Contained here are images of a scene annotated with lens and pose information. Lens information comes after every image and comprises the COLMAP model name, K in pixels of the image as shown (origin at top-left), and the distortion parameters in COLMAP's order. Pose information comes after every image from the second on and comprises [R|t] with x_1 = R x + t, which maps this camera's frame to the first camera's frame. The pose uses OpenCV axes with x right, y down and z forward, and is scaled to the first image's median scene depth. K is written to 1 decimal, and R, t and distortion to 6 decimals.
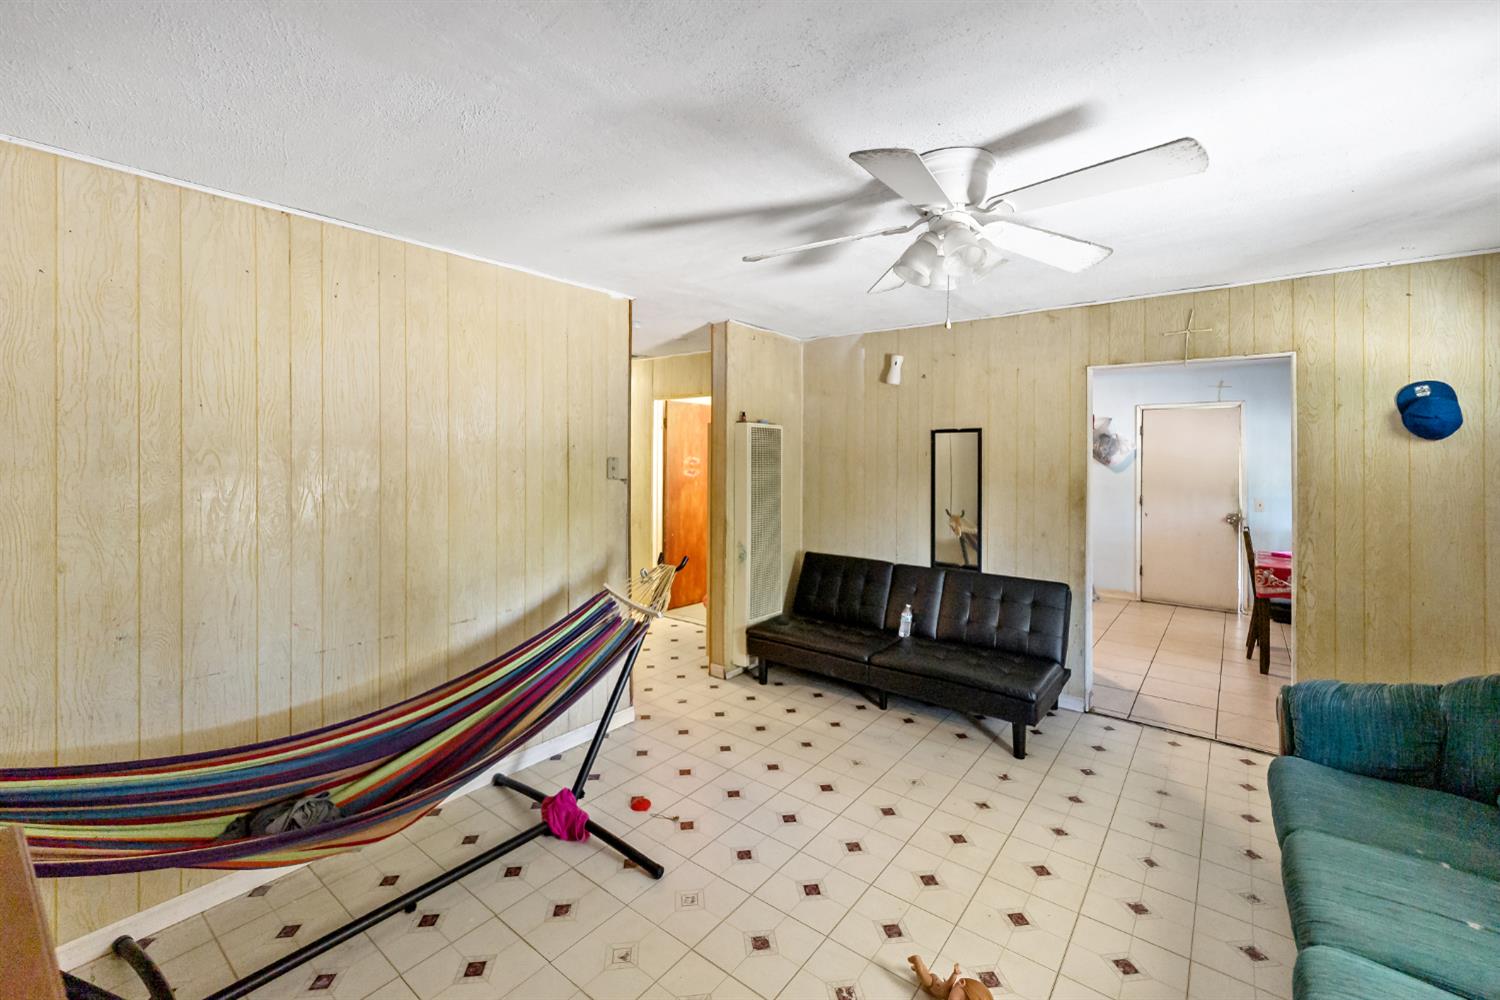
lens RADIAL K [[621.8, 0, 749.1], [0, 621.8, 451.3], [0, 0, 1]] dist [-0.000823, -0.000214]
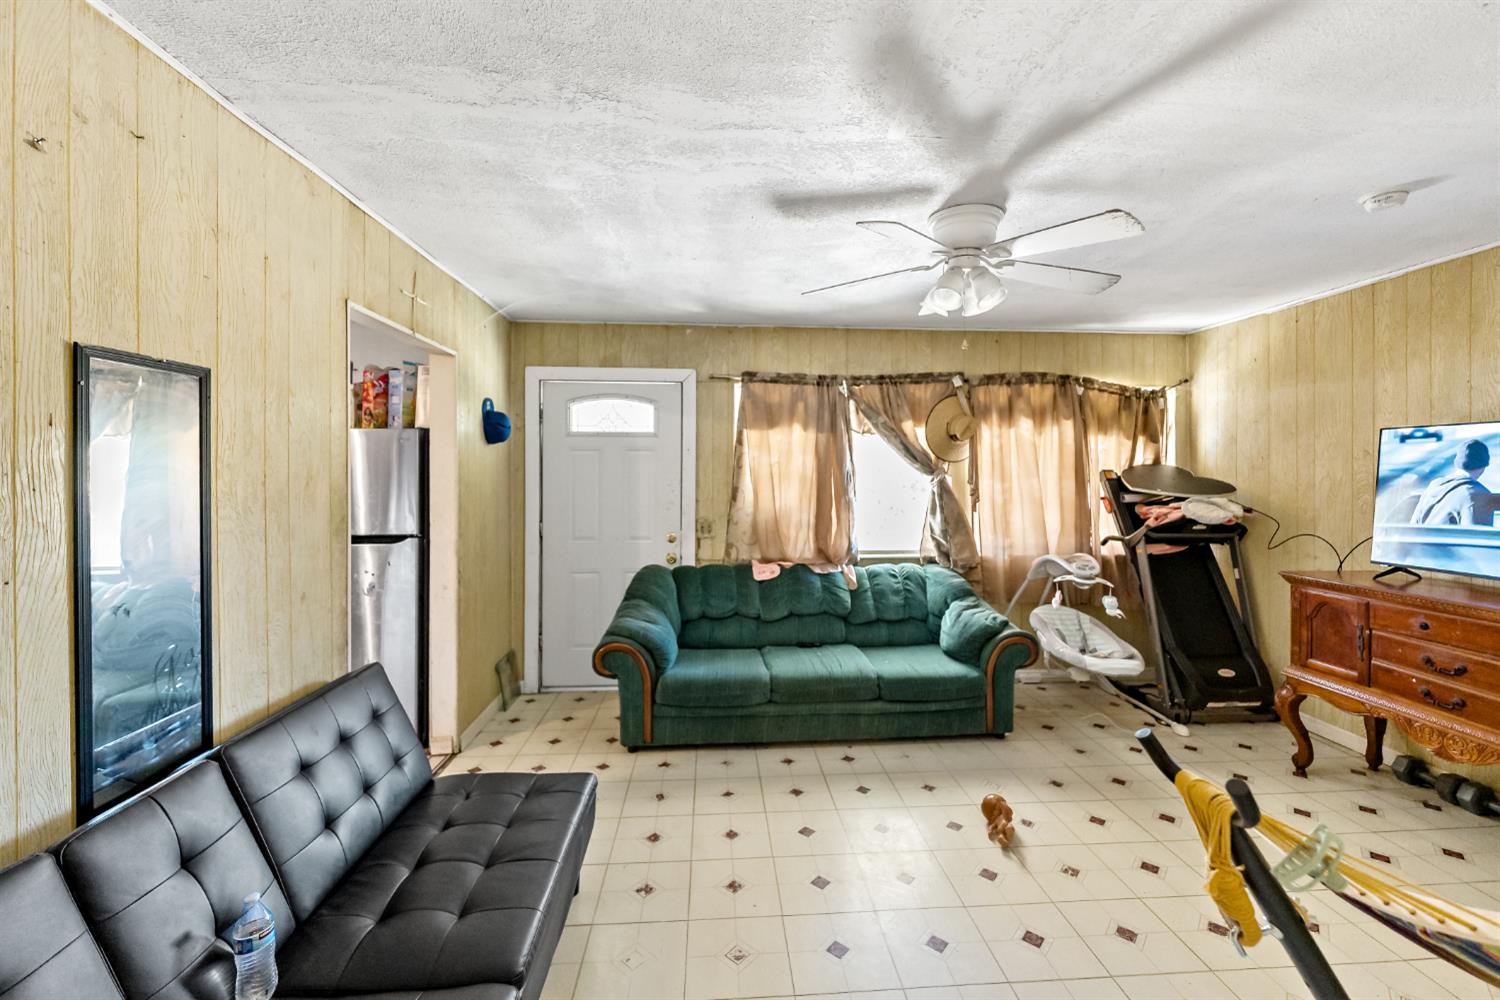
lens RADIAL K [[613.6, 0, 753.0], [0, 613.6, 473.0], [0, 0, 1]] dist [0.000311, -0.000572]
pose [[-0.667397, -0.003333, 0.744695, -0.180425], [-0.006098, 0.999981, -0.000990, 0.033290], [-0.744678, -0.005202, -0.667404, 1.219156]]
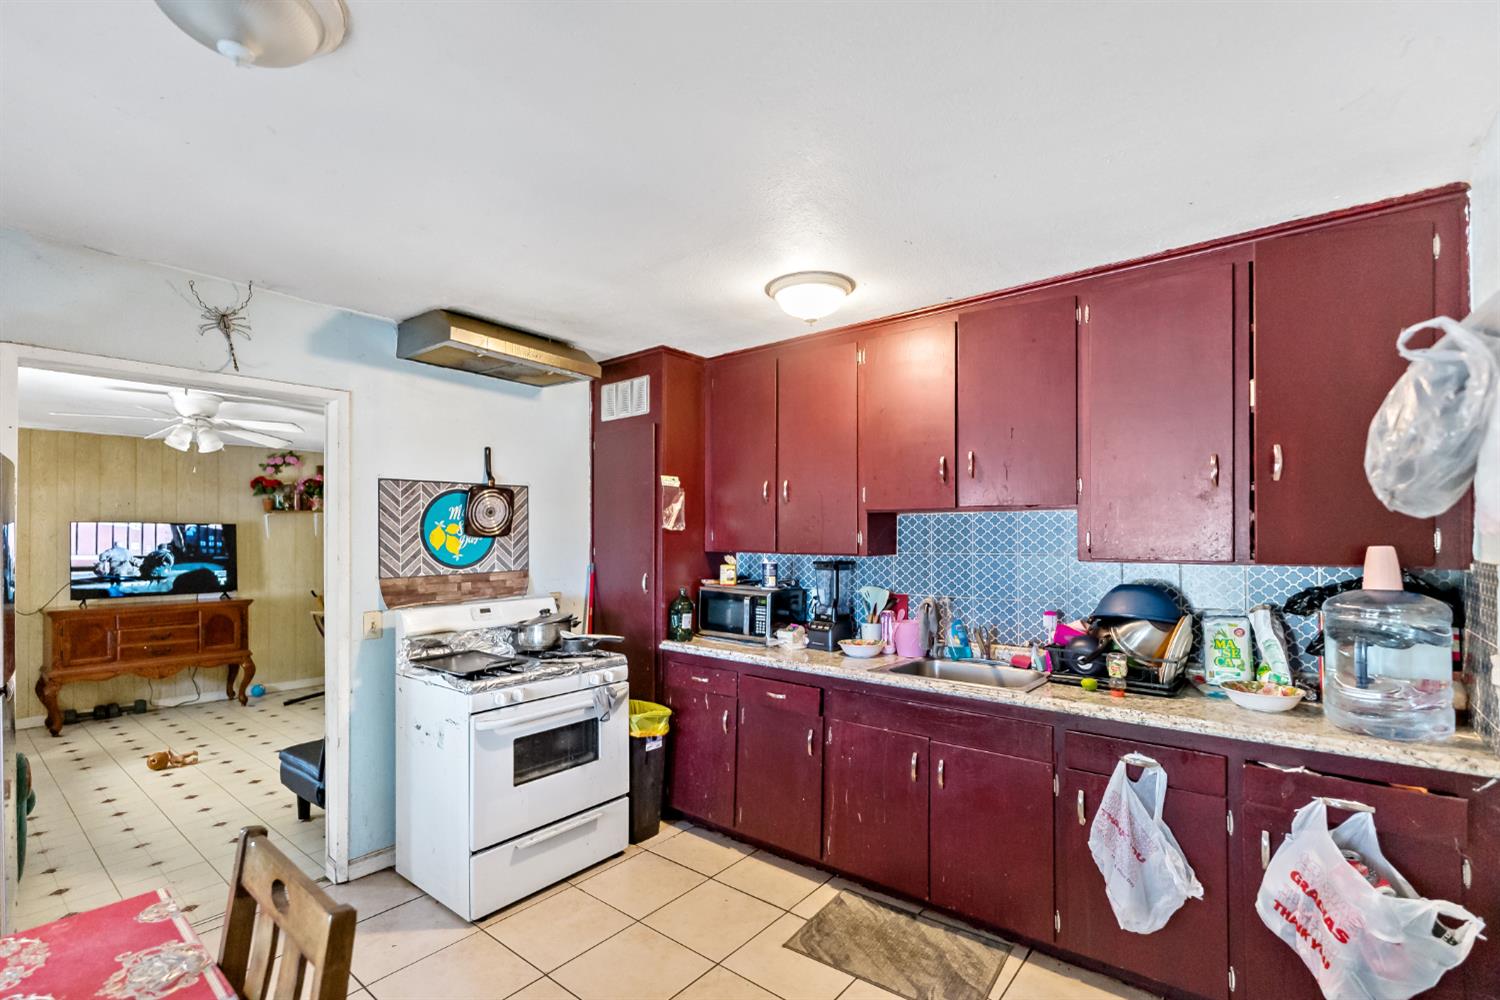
lens RADIAL K [[678.4, 0, 754.1], [0, 678.4, 532.7], [0, 0, 1]] dist [-0.000141, -0.000124]
pose [[-0.018522, -0.013620, -0.999736, 1.467684], [0.015605, 0.999781, -0.013910, 0.039115], [0.999707, -0.015858, -0.018305, 1.671529]]
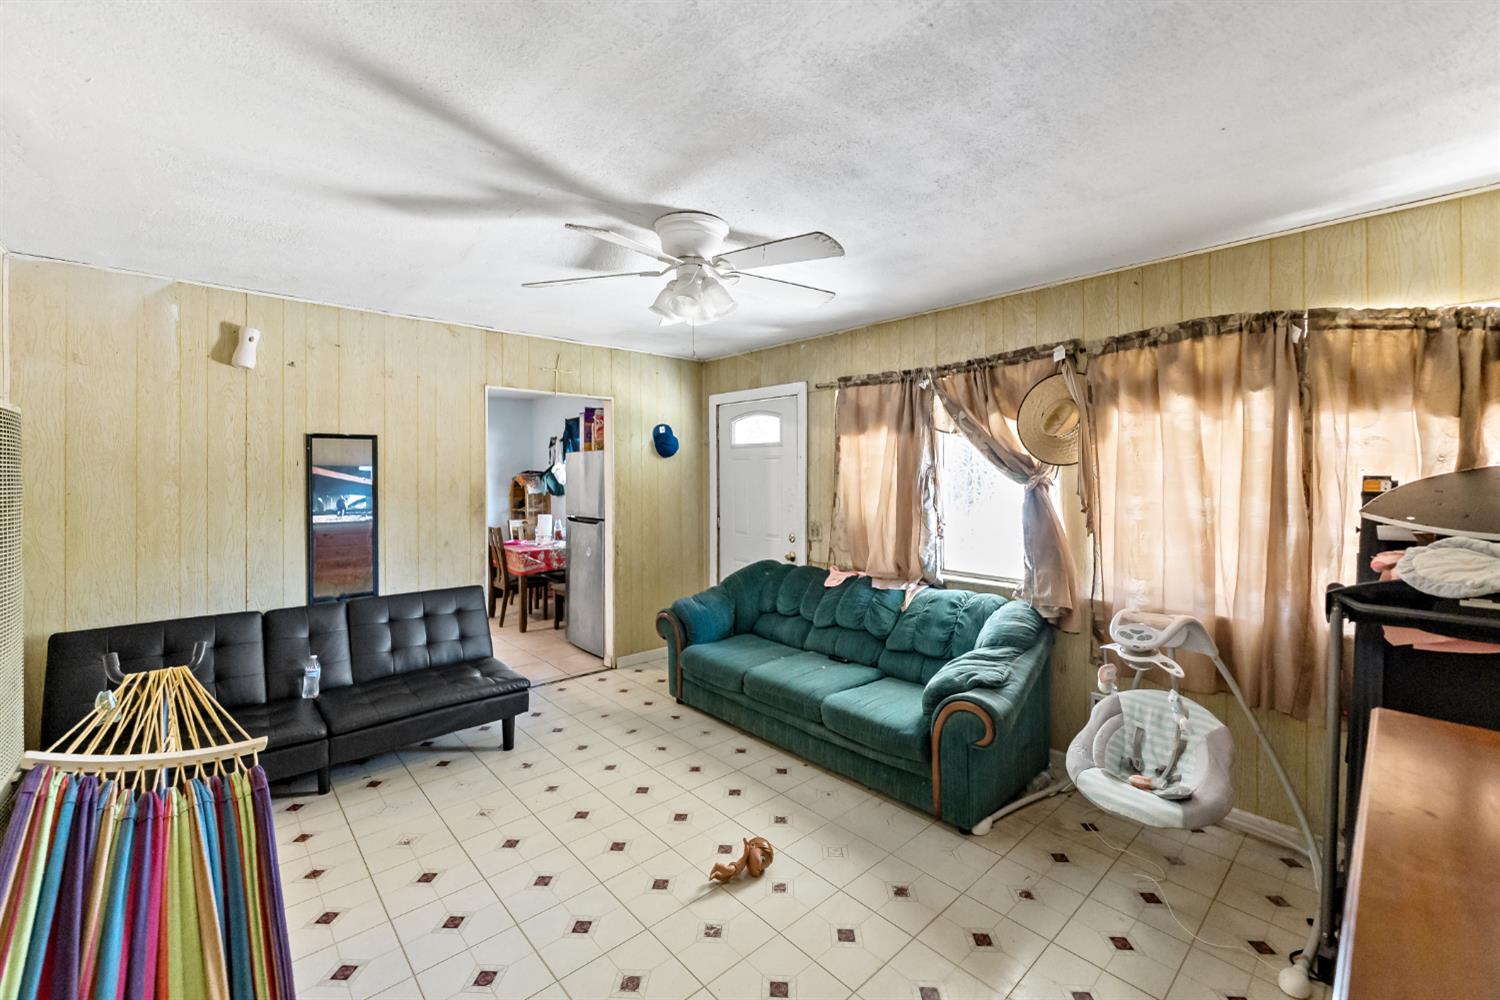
lens RADIAL K [[613.6, 0, 753.0], [0, 613.6, 473.0], [0, 0, 1]] dist [0.000311, -0.000572]
pose [[0.169552, -0.004215, 0.985512, -0.491523], [-0.001021, 0.999990, 0.004453, 0.015245], [-0.985521, -0.001761, 0.169546, 0.386110]]
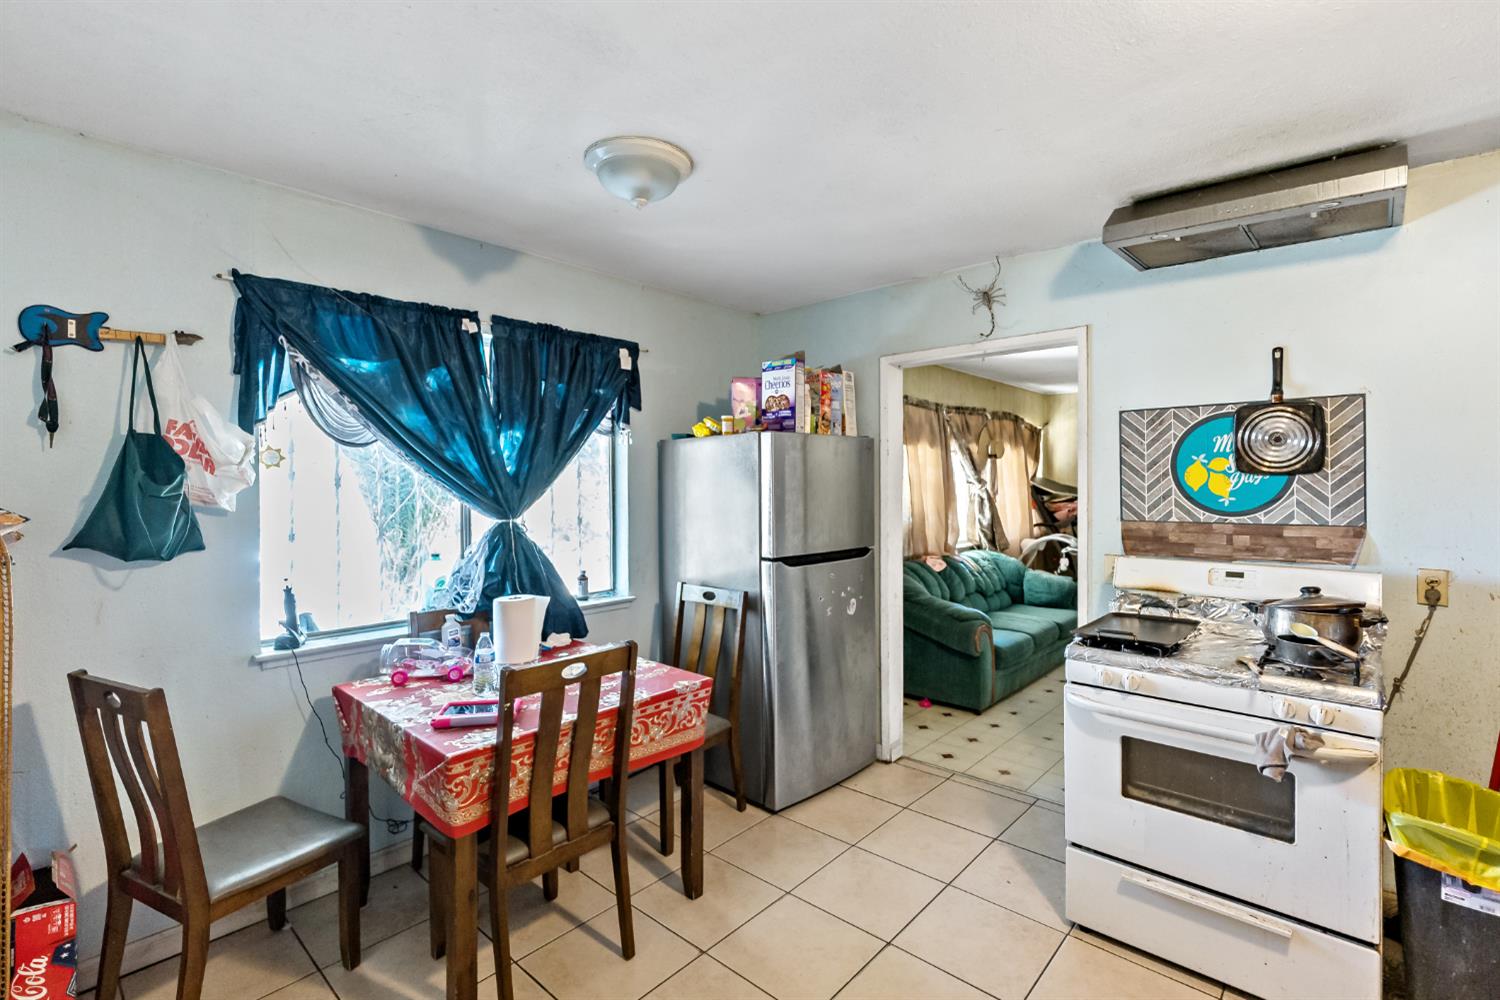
lens RADIAL K [[679.6, 0, 745.4], [0, 679.6, 483.9], [0, 0, 1]] dist [0.001527, 0.000502]
pose [[-0.997291, -0.003075, 0.073488, 0.983745], [-0.003060, 0.999995, 0.000325, 0.036640], [-0.073488, 0.000099, -0.997296, 2.009580]]
